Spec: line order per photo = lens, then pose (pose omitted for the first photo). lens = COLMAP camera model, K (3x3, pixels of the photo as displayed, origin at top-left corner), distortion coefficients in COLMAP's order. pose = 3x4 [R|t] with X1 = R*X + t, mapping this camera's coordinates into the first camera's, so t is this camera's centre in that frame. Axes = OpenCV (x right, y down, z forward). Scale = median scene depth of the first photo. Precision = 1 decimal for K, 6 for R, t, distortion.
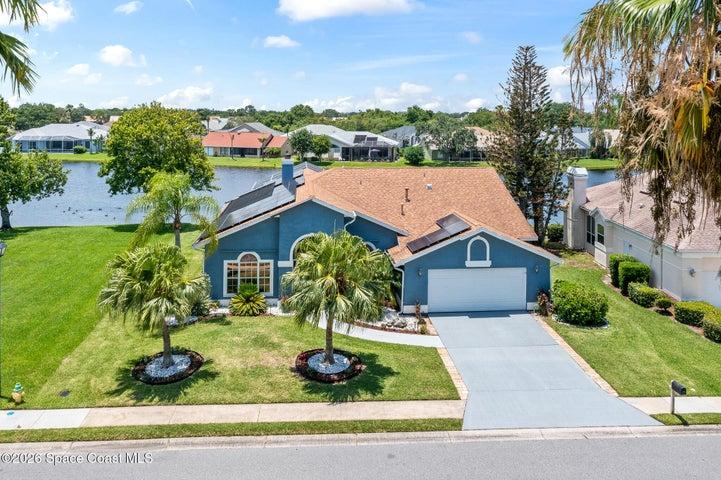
lens RADIAL K [[559.5, 0, 341.6], [0, 559.5, 283.1], [0, 0, 1]] dist [-0.021722, -0.000943]
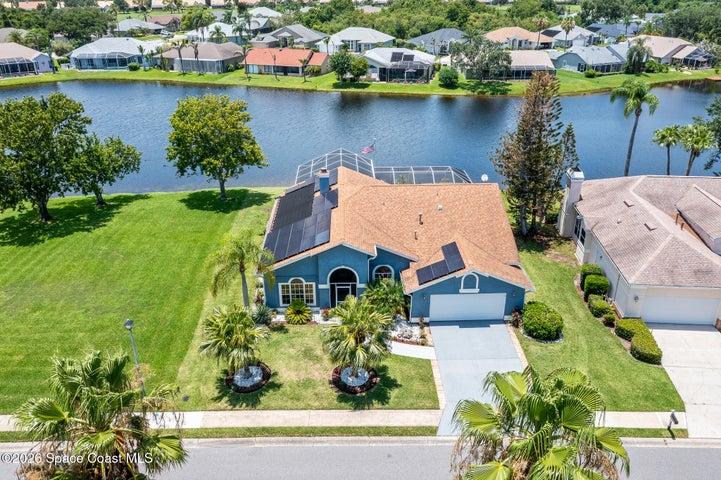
lens RADIAL K [[585.0, 0, 360.5], [0, 585.0, 240.0], [0, 0, 1]] dist [-0.027540, -0.001734]
pose [[0.997406, 0.016292, -0.070114, 0.084179], [0.015196, 0.904439, 0.426331, -0.742461], [0.070360, -0.426291, 0.901846, -0.213027]]
